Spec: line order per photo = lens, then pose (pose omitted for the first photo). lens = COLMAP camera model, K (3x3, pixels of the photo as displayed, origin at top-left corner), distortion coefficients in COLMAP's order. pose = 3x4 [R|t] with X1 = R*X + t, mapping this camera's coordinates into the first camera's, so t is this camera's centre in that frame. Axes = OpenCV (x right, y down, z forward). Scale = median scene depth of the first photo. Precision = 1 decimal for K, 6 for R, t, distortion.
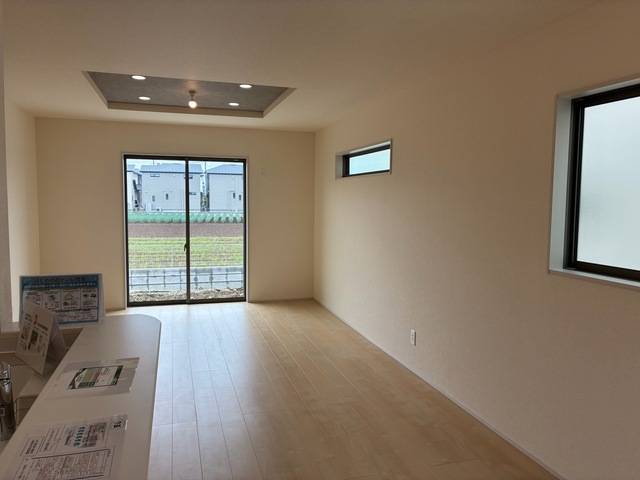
lens RADIAL K [[493.3, 0, 320.0], [0, 493.3, 240.0], [0, 0, 1]] dist [0.044784, -0.002928]
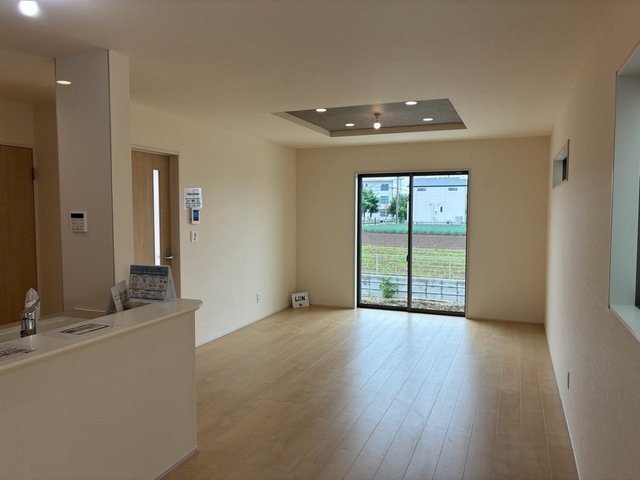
lens RADIAL K [[493.3, 0, 320.0], [0, 493.3, 240.0], [0, 0, 1]] dist [0.044784, -0.002928]
pose [[0.783771, 0.029603, -0.620343, 0.239977], [-0.046108, 0.998880, -0.010588, -0.003408], [0.619335, 0.036902, 0.784259, 0.056342]]
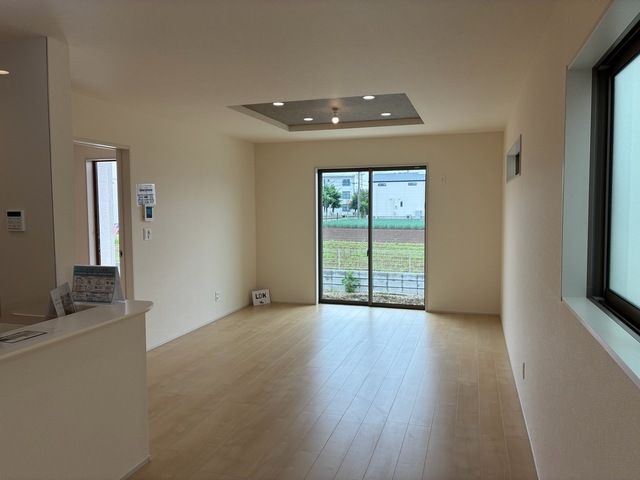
lens RADIAL K [[491.7, 0, 321.0], [0, 491.7, 236.7], [0, 0, 1]] dist [0.041315, -0.000711]
pose [[0.829776, 0.020221, -0.557730, 0.236256], [-0.031705, 0.999437, -0.010935, -0.004589], [0.557195, 0.026757, 0.829951, 0.069751]]
